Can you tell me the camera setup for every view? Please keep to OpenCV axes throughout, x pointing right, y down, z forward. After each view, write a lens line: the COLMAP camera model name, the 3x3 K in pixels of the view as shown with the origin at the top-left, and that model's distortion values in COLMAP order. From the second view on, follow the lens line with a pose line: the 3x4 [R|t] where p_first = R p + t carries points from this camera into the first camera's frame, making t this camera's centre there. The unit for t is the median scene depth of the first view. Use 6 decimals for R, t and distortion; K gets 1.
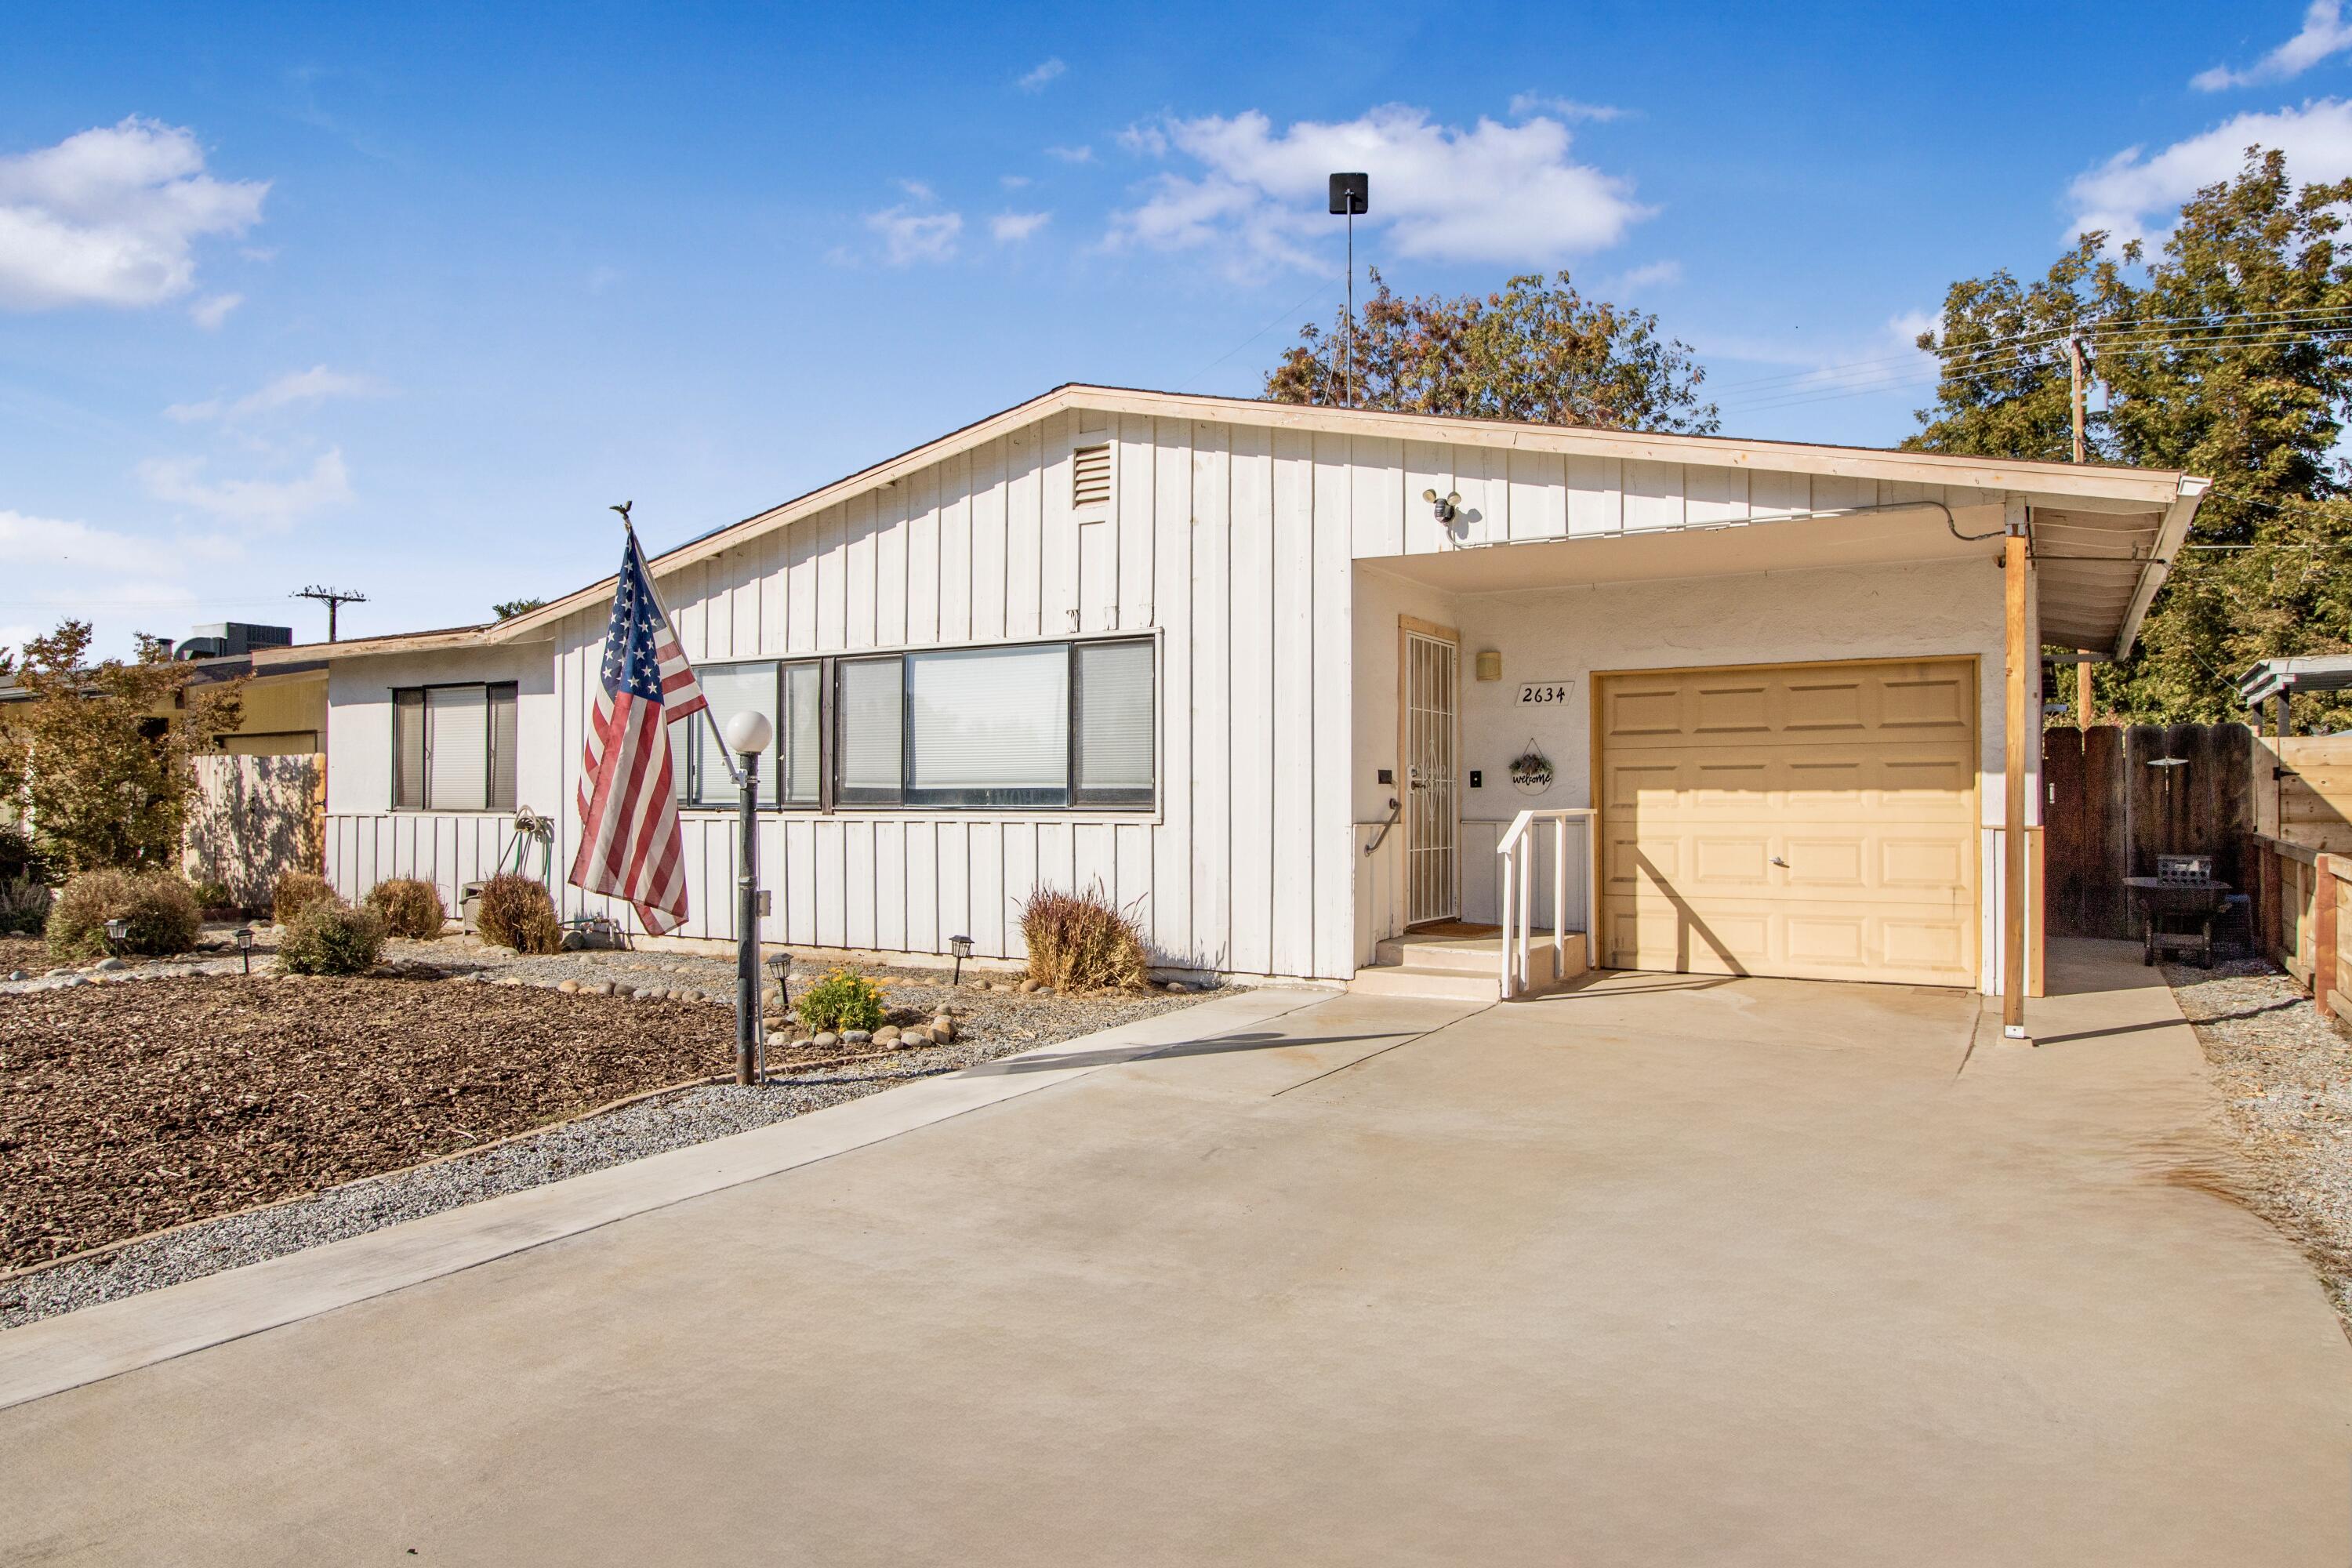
lens RADIAL K [[1424.1, 0, 1179.8], [0, 1424.1, 786.3], [0, 0, 1]] dist [0.005498, 0.003079]
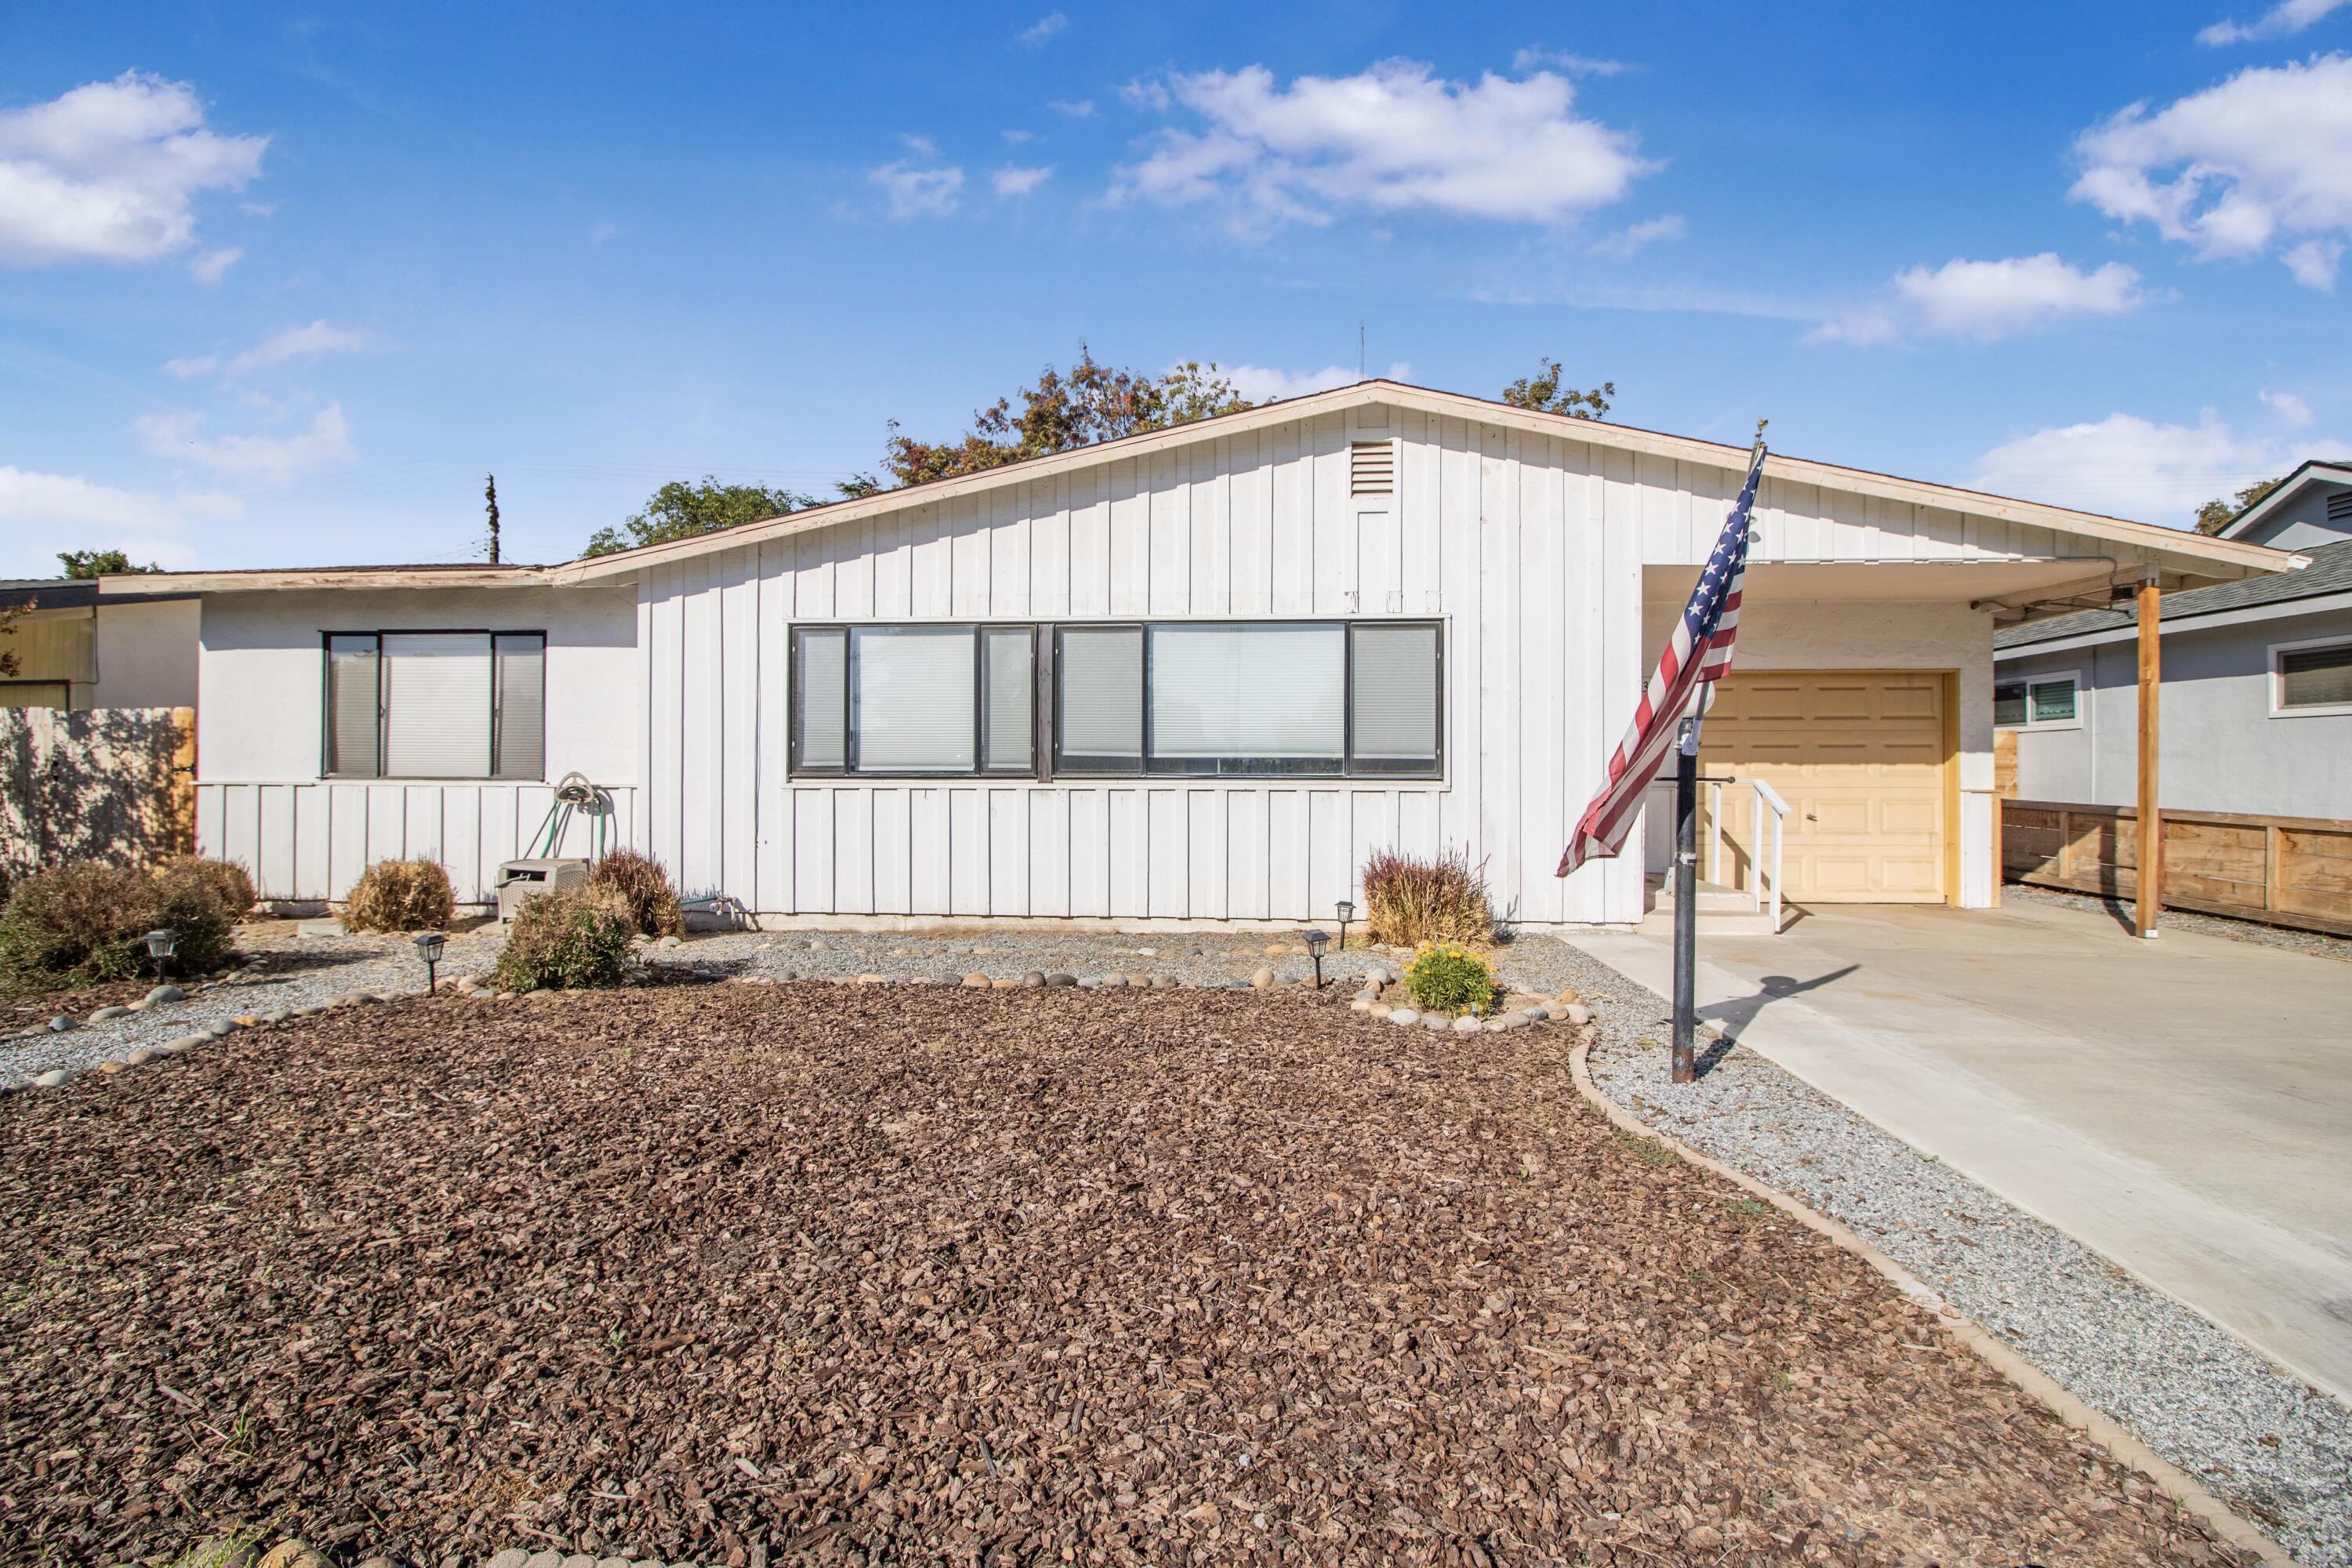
lens RADIAL K [[1090.8, 0, 1174.2], [0, 1090.8, 765.1], [0, 0, 1]] dist [-0.007607, -0.001419]
pose [[0.905431, 0.005320, 0.424461, -0.501165], [-0.007959, 0.999958, 0.004445, 0.003779], [-0.424420, -0.007403, 0.905435, 0.288846]]
